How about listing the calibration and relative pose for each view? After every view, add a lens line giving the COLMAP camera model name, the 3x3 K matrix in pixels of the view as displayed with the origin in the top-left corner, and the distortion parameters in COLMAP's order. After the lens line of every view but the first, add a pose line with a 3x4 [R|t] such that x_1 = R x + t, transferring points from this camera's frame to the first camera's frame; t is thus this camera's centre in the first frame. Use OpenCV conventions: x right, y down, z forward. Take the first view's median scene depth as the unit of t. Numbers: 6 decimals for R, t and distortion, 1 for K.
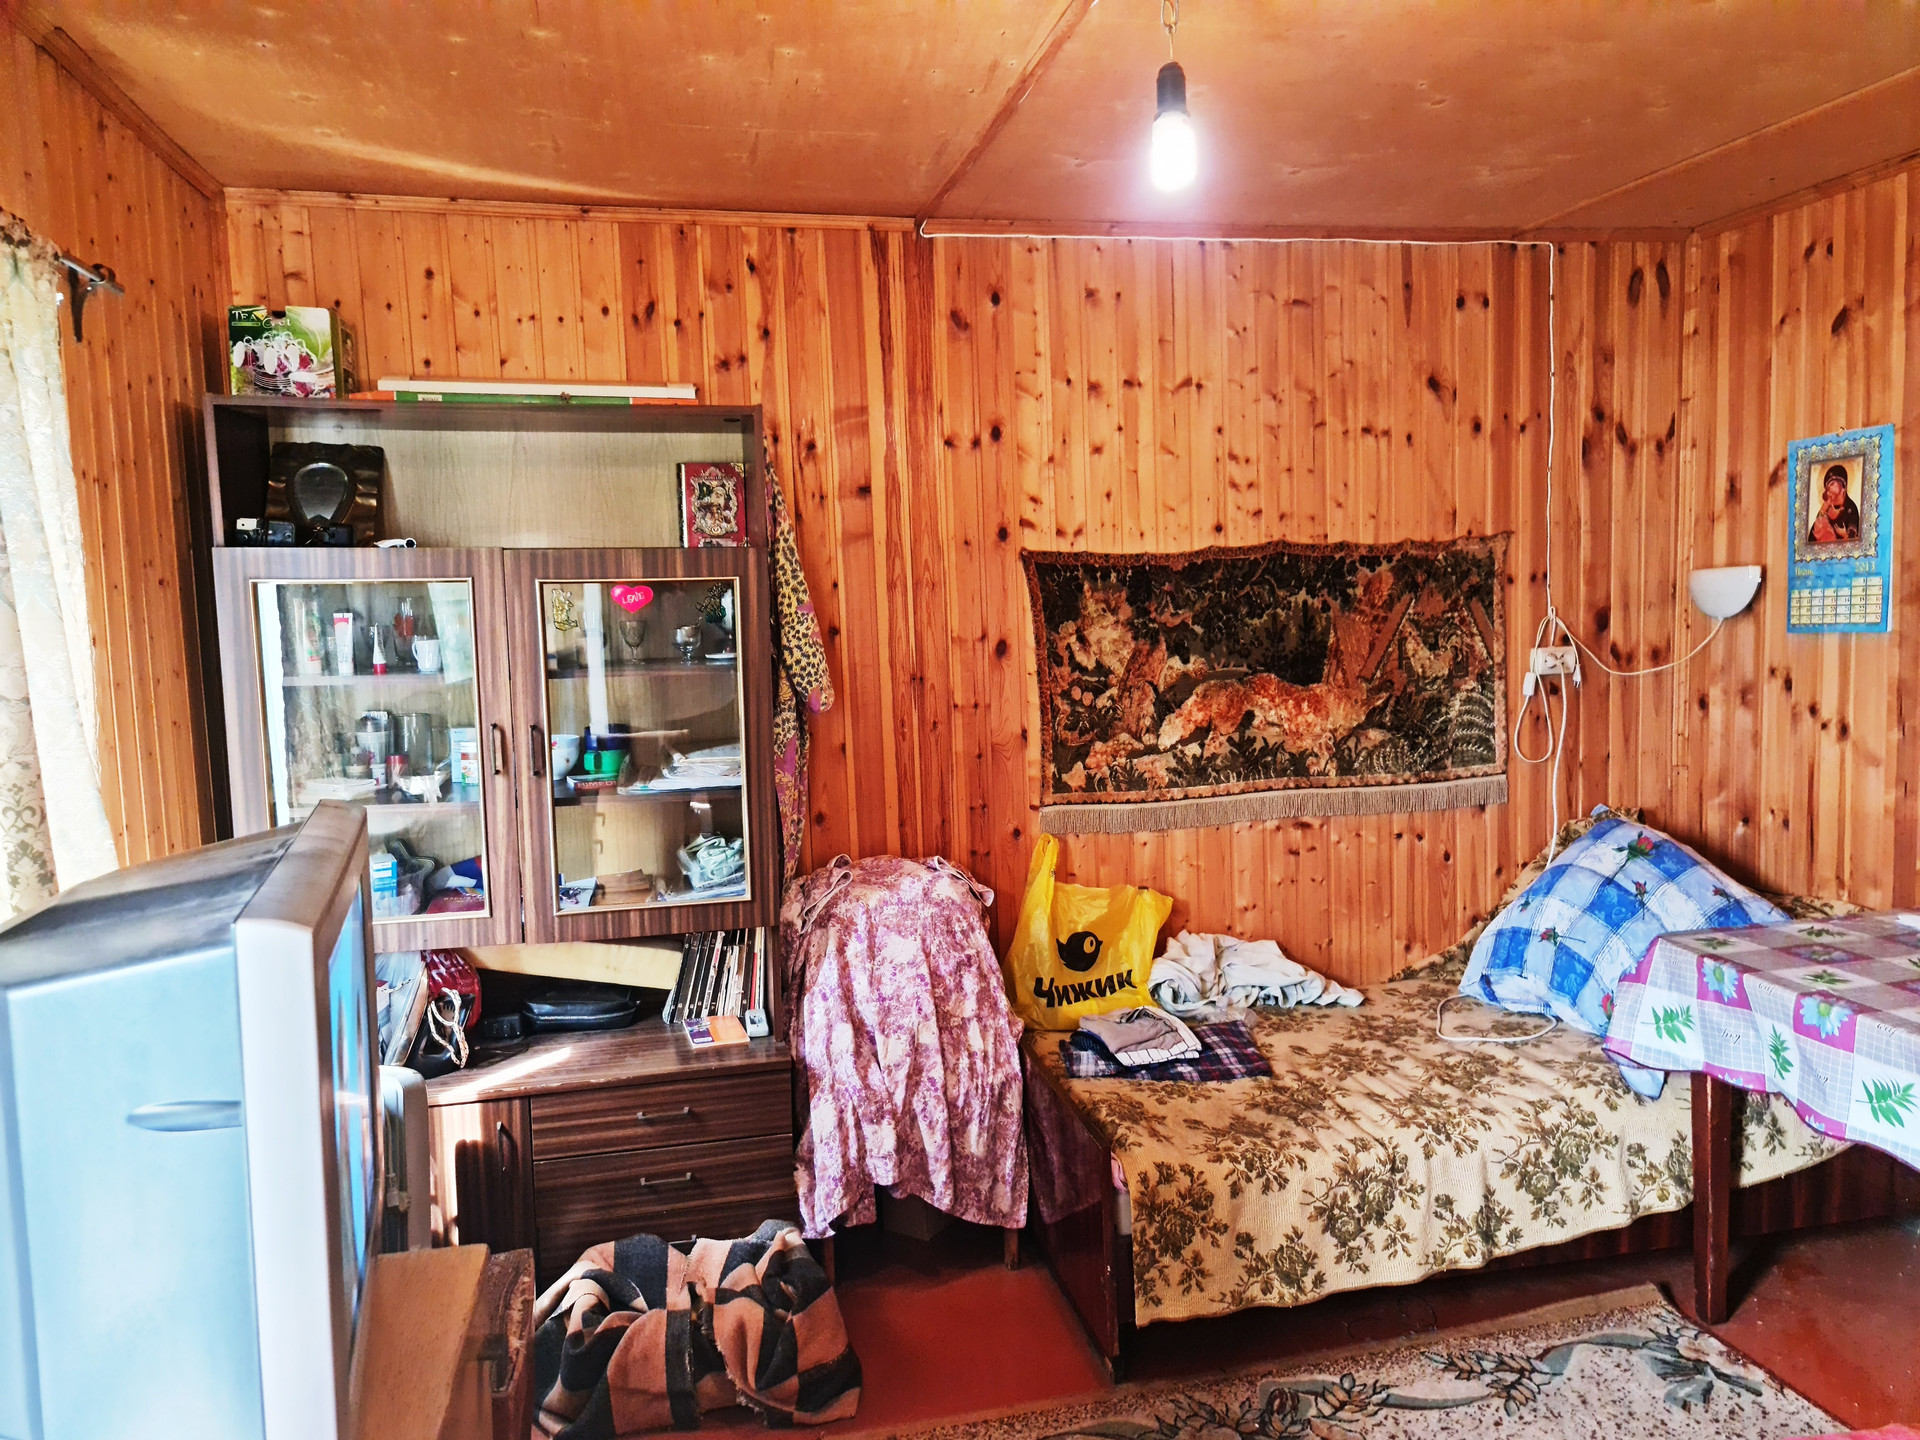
lens RADIAL K [[1390.3, 0, 969.6], [0, 1390.3, 736.6], [0, 0, 1]] dist [0.067187, -0.050251]
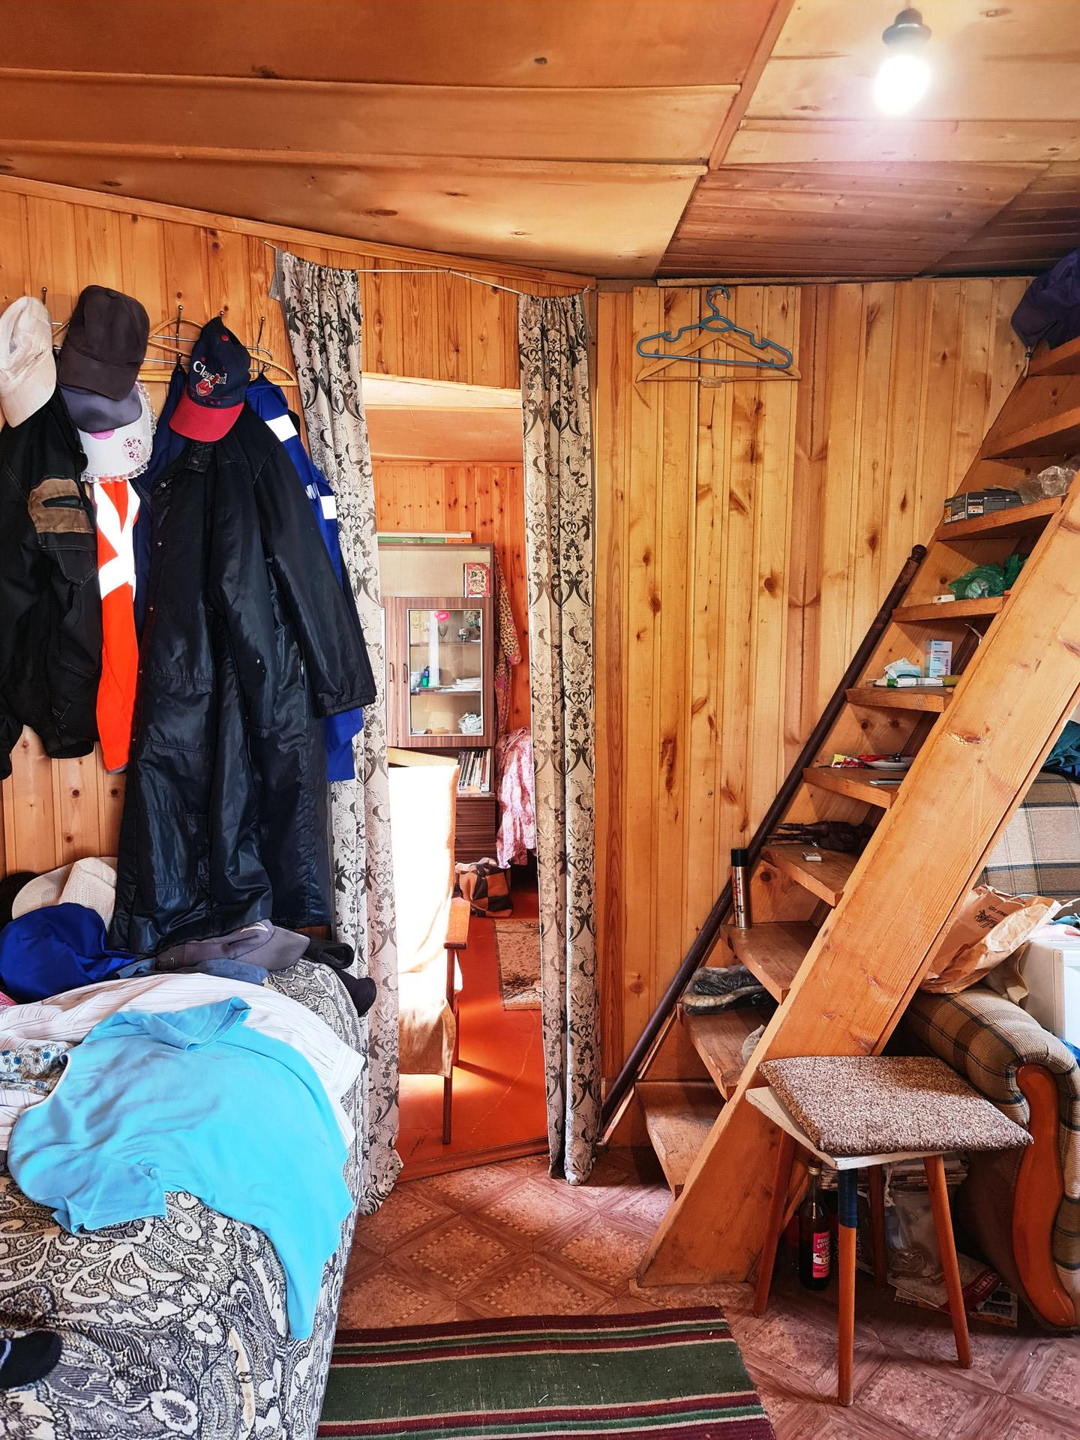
lens RADIAL K [[1042.7, 0, 537.8], [0, 1042.7, 723.6], [0, 0, 1]] dist [0.067187, -0.050251]
pose [[0.983819, 0.037123, -0.175276, 0.264655], [-0.037172, 0.999304, 0.003002, 0.081274], [0.175265, 0.003562, 0.984515, -0.828702]]
